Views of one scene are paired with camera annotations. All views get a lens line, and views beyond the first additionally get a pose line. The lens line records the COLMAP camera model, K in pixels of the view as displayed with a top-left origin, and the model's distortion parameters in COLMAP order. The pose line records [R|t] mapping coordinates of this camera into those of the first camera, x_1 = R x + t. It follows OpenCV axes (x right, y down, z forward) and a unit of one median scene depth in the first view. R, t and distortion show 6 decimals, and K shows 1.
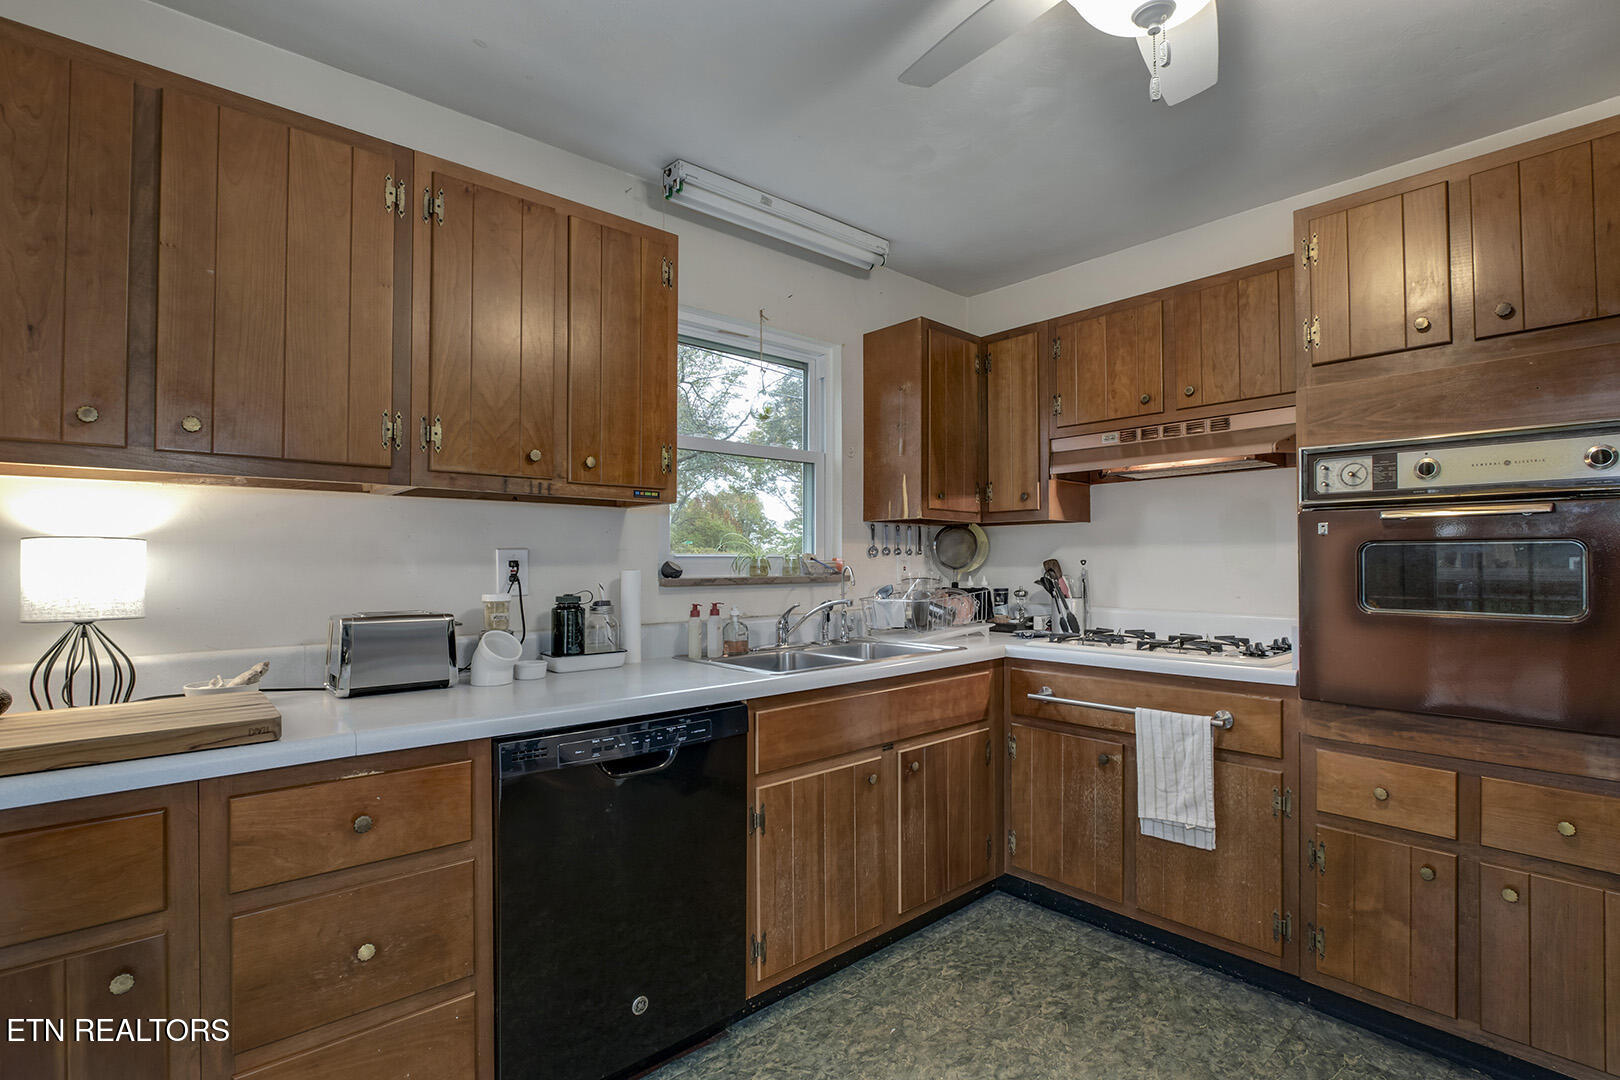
lens RADIAL K [[745.9, 0, 810.2], [0, 745.9, 550.2], [0, 0, 1]] dist [-0.025645, -0.000703]
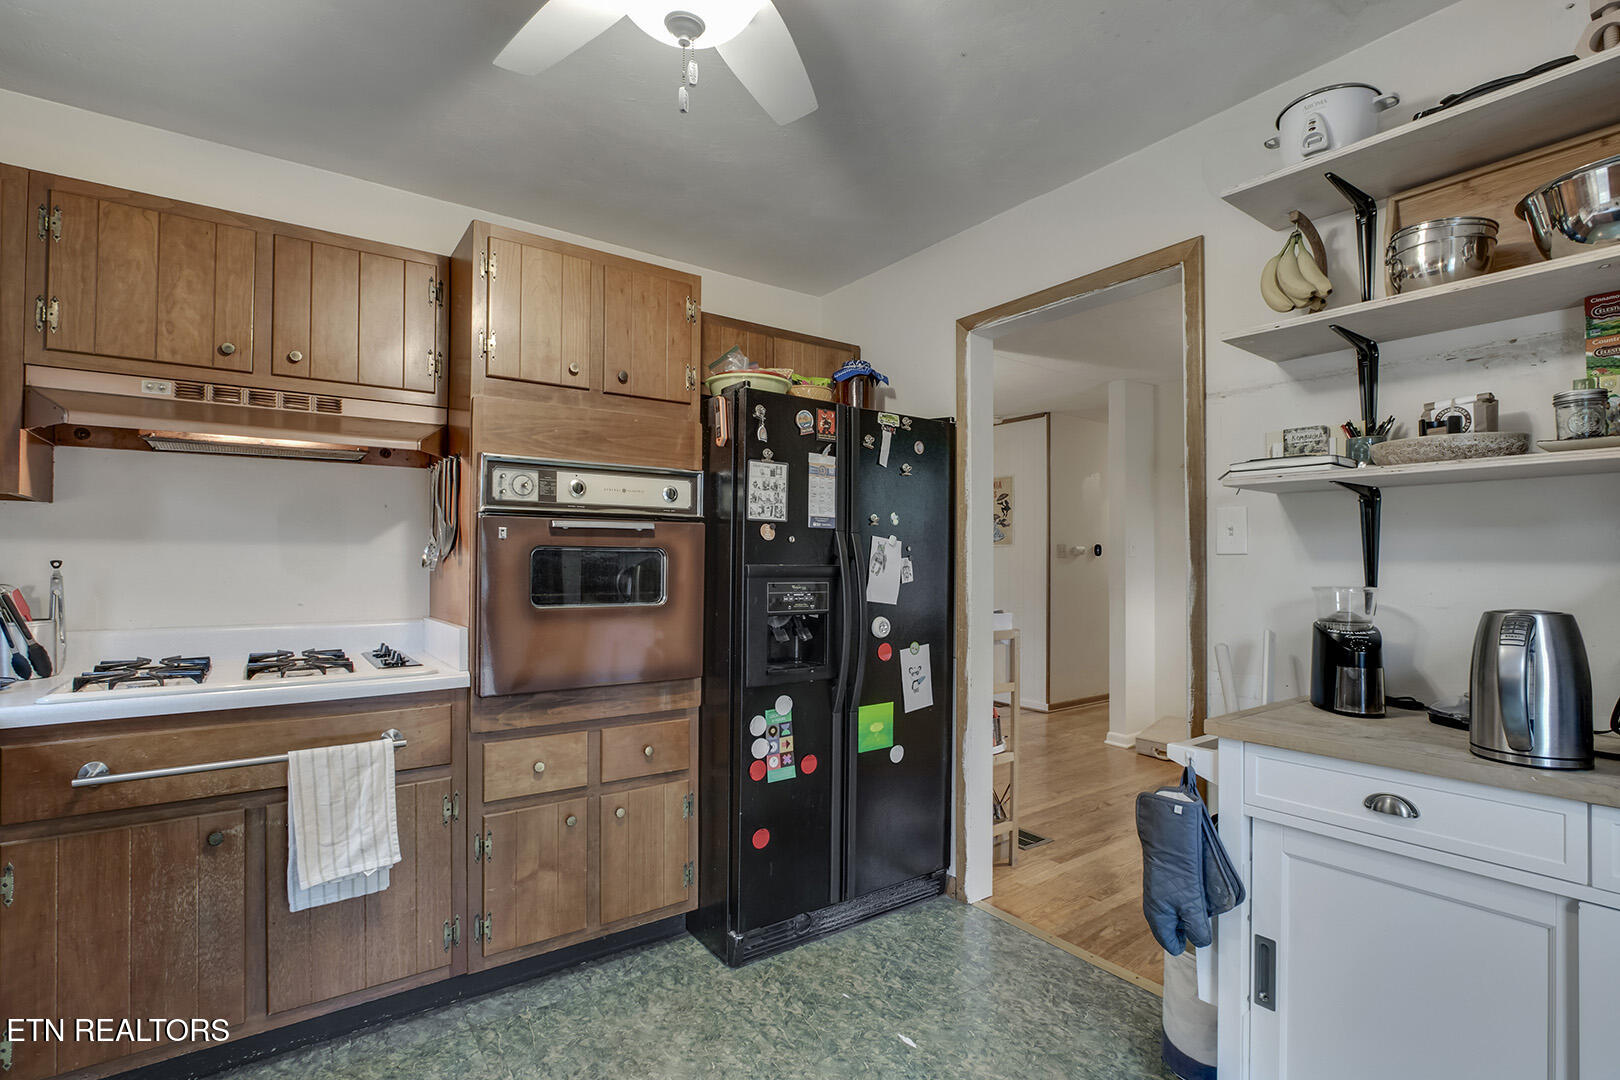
lens RADIAL K [[745.9, 0, 811.3], [0, 745.9, 553.2], [0, 0, 1]] dist [-0.025645, -0.000703]
pose [[0.082626, 0.015524, 0.996460, -0.301234], [-0.016369, 0.999765, -0.014218, 0.007122], [-0.996446, -0.015136, 0.082861, 0.424519]]
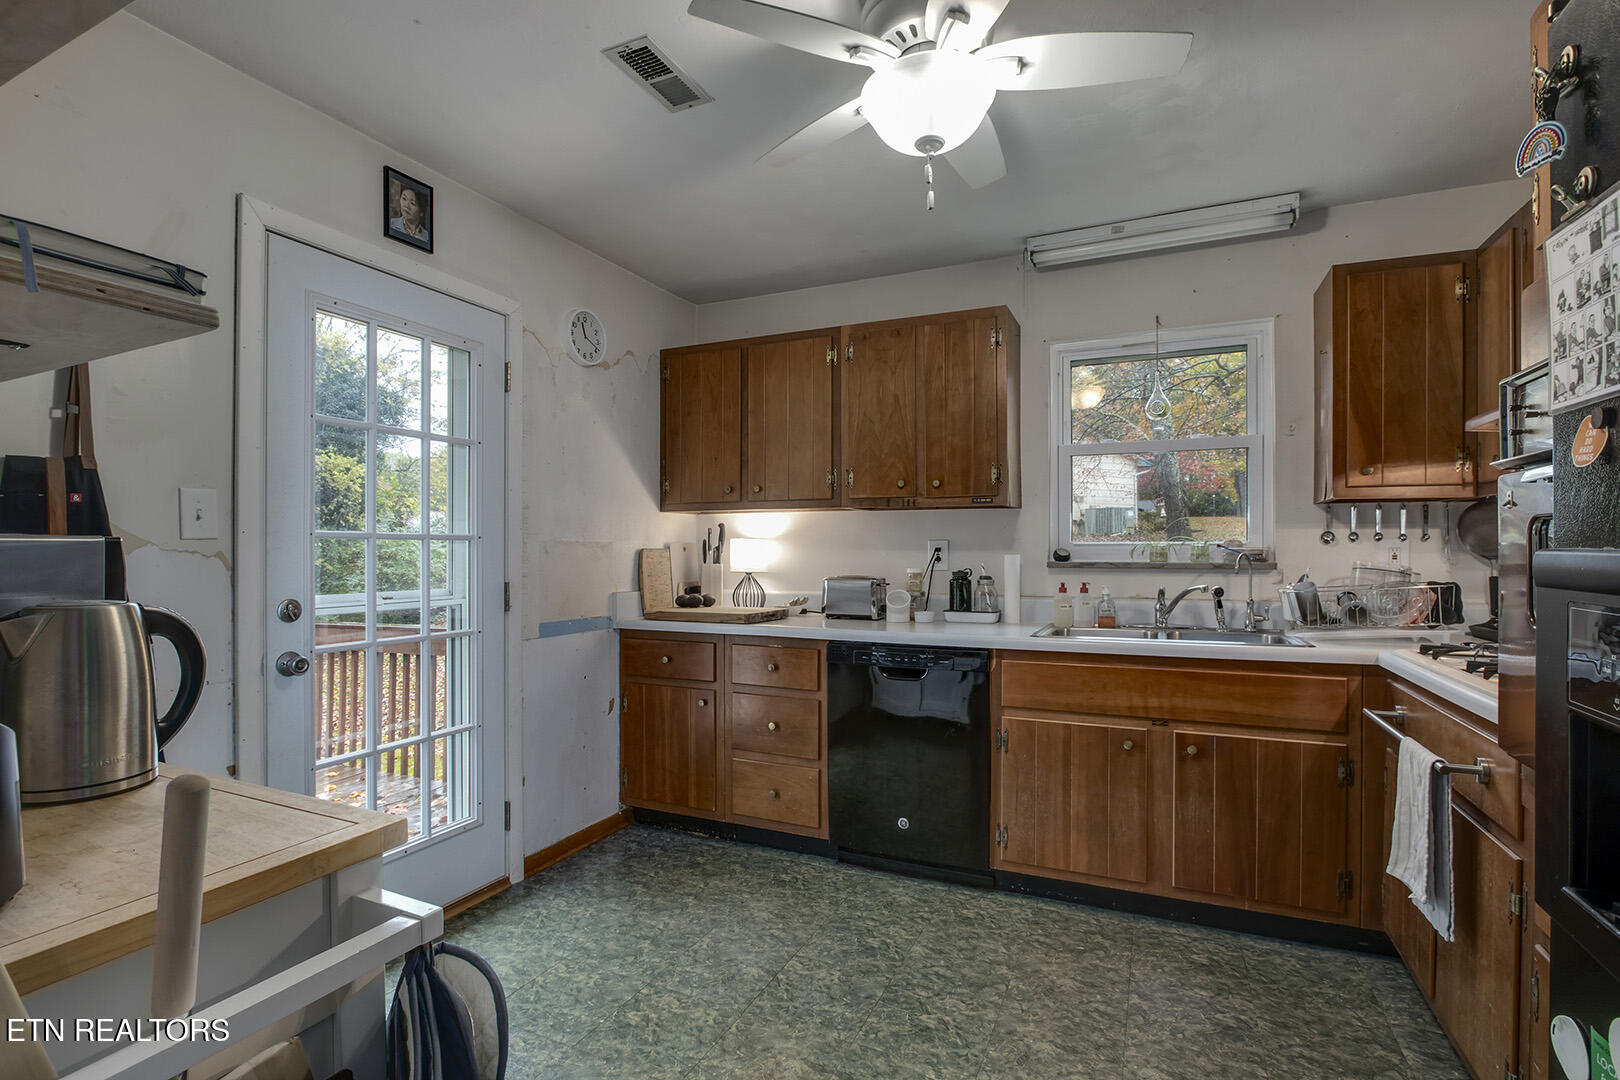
lens RADIAL K [[745.9, 0, 813.2], [0, 745.9, 546.6], [0, 0, 1]] dist [-0.025645, -0.000703]
pose [[0.411760, -0.001451, -0.911291, 0.925003], [0.012607, 0.999912, 0.004104, 0.002502], [0.911205, -0.013178, 0.411742, 0.126817]]
